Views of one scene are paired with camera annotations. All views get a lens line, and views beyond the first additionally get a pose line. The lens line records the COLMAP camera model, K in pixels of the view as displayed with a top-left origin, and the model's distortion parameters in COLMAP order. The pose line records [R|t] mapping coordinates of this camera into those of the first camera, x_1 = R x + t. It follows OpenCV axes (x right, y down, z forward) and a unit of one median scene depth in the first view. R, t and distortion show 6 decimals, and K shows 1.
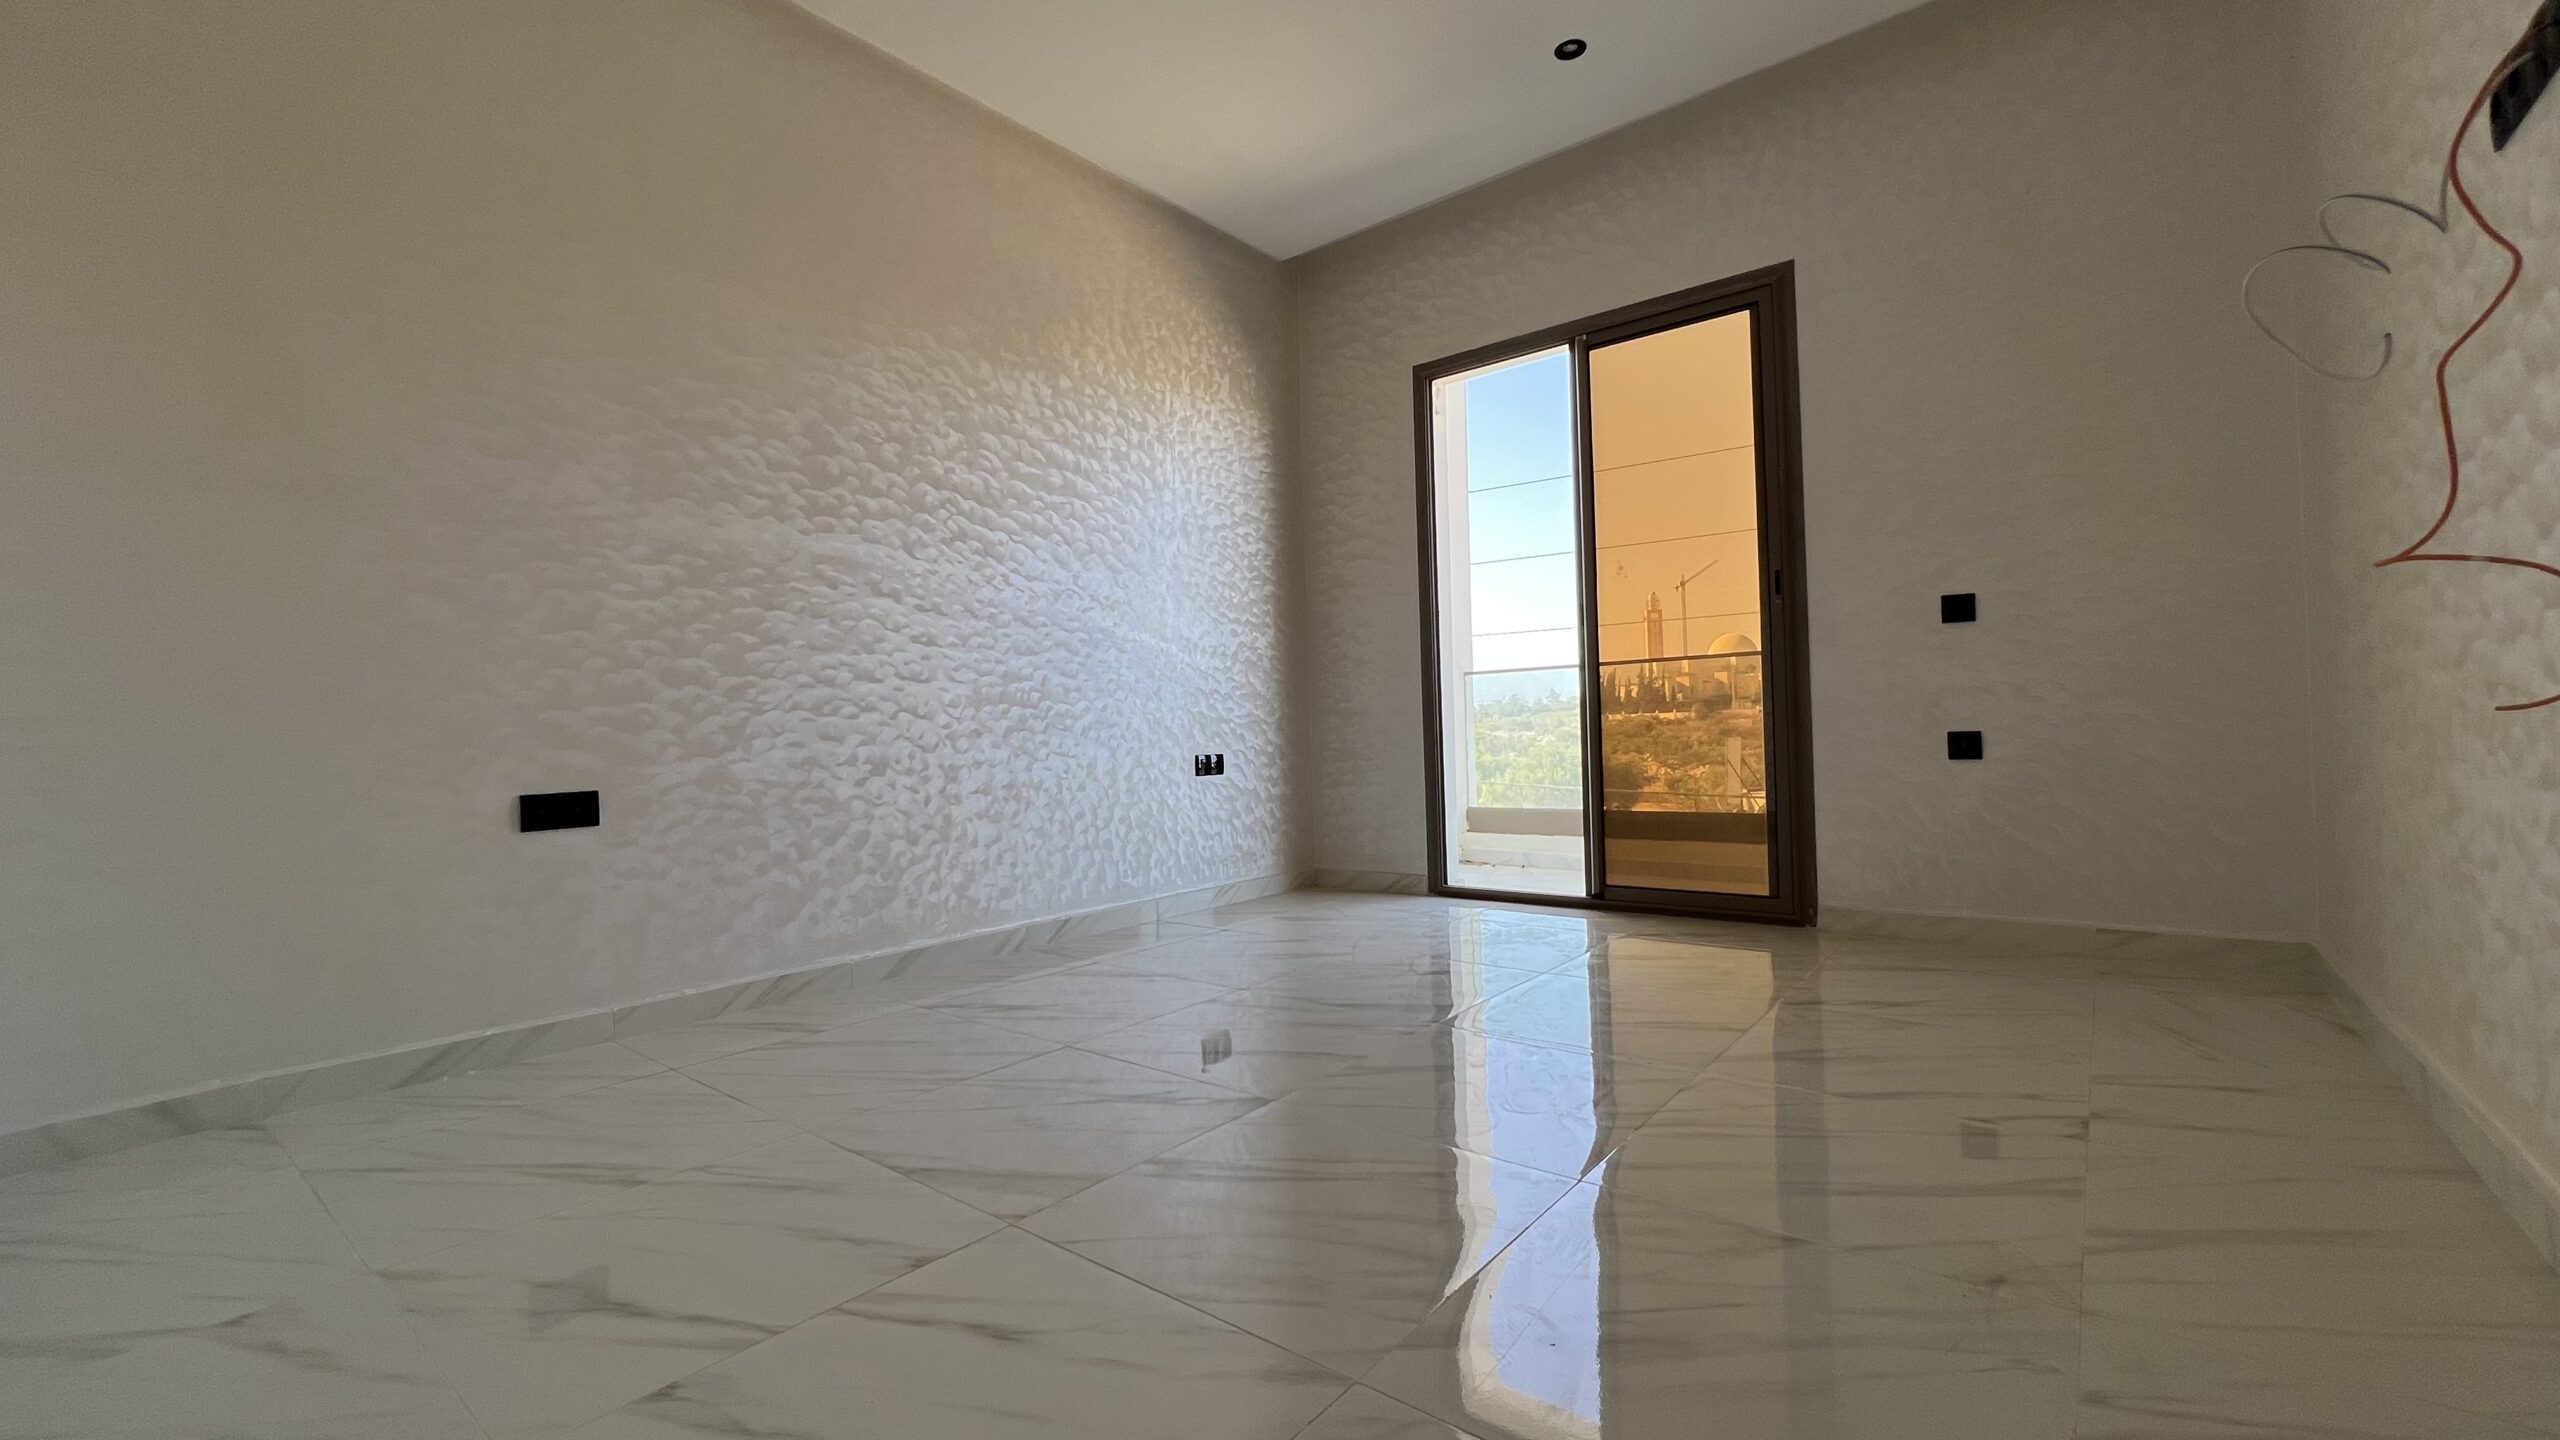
lens RADIAL K [[1024.3, 0, 1274.0], [0, 1024.3, 718.2], [0, 0, 1]] dist [0.000916, -0.000302]
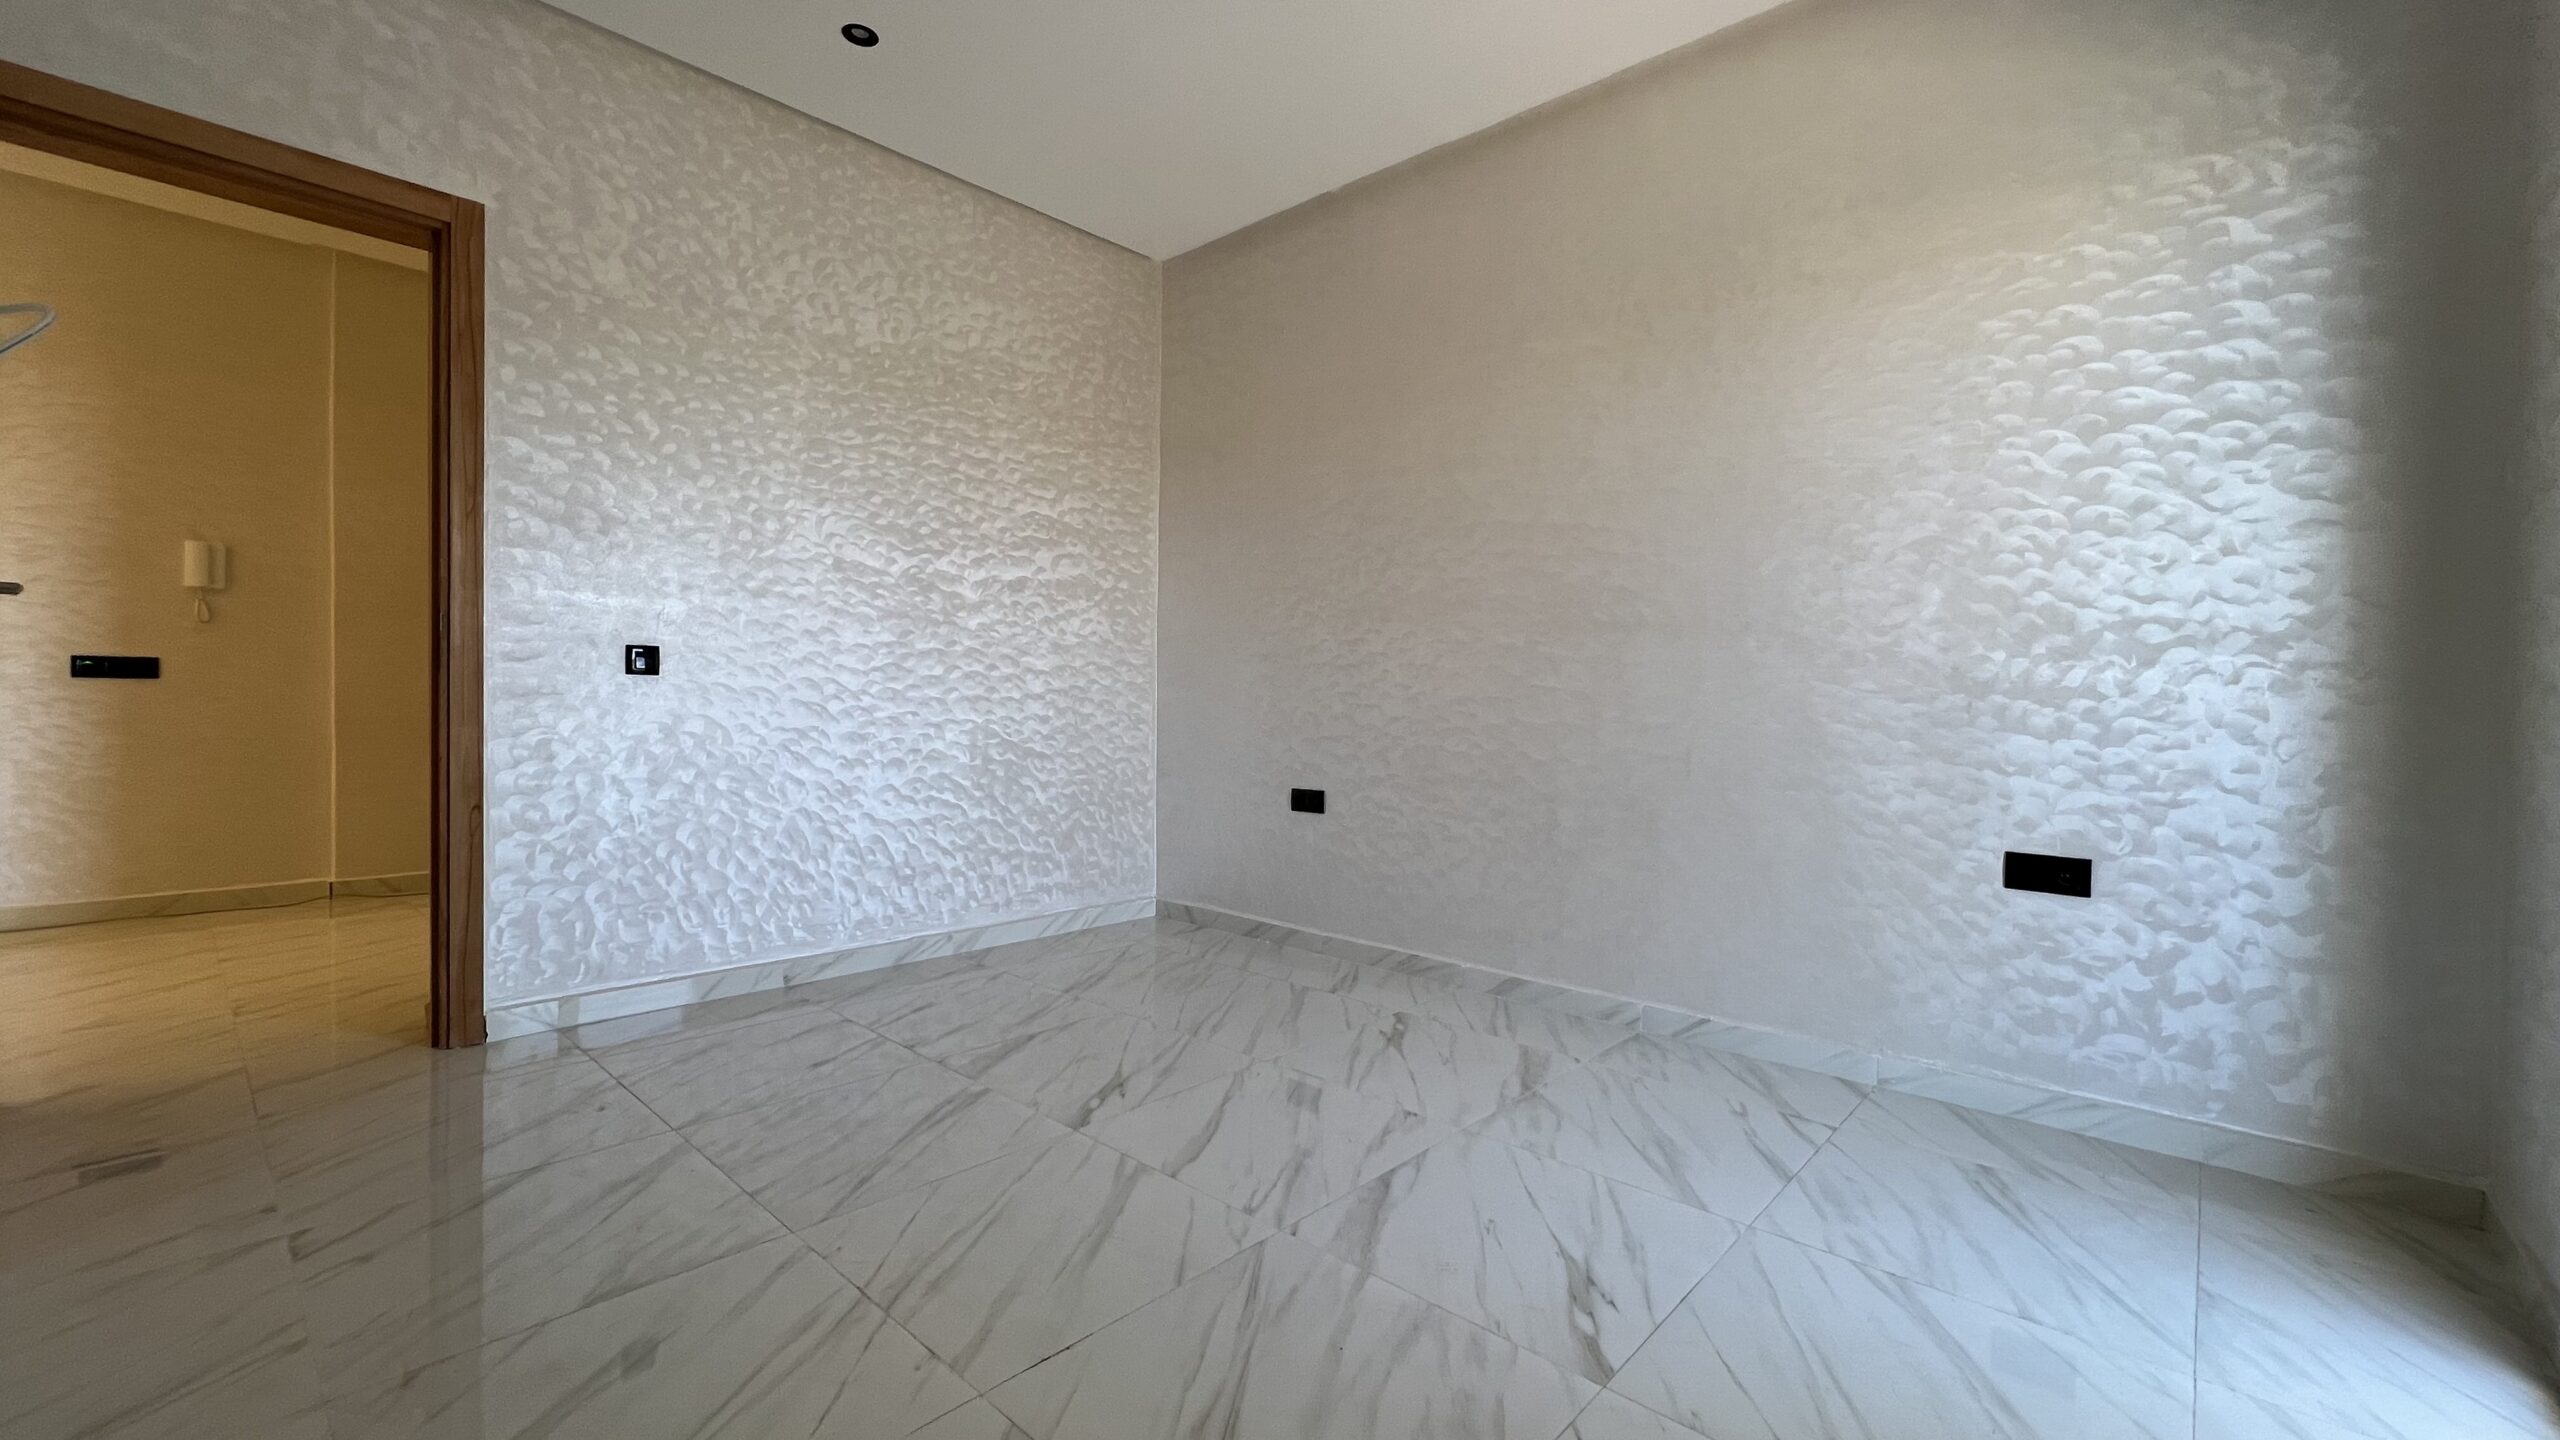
lens RADIAL K [[1027.3, 0, 1275.6], [0, 1027.3, 706.1], [0, 0, 1]] dist [-0.000195, -0.000064]
pose [[-0.054317, 0.034656, -0.997922, 1.195000], [-0.000422, 0.999397, 0.034730, -0.150603], [0.998524, 0.002308, -0.054270, 1.371952]]
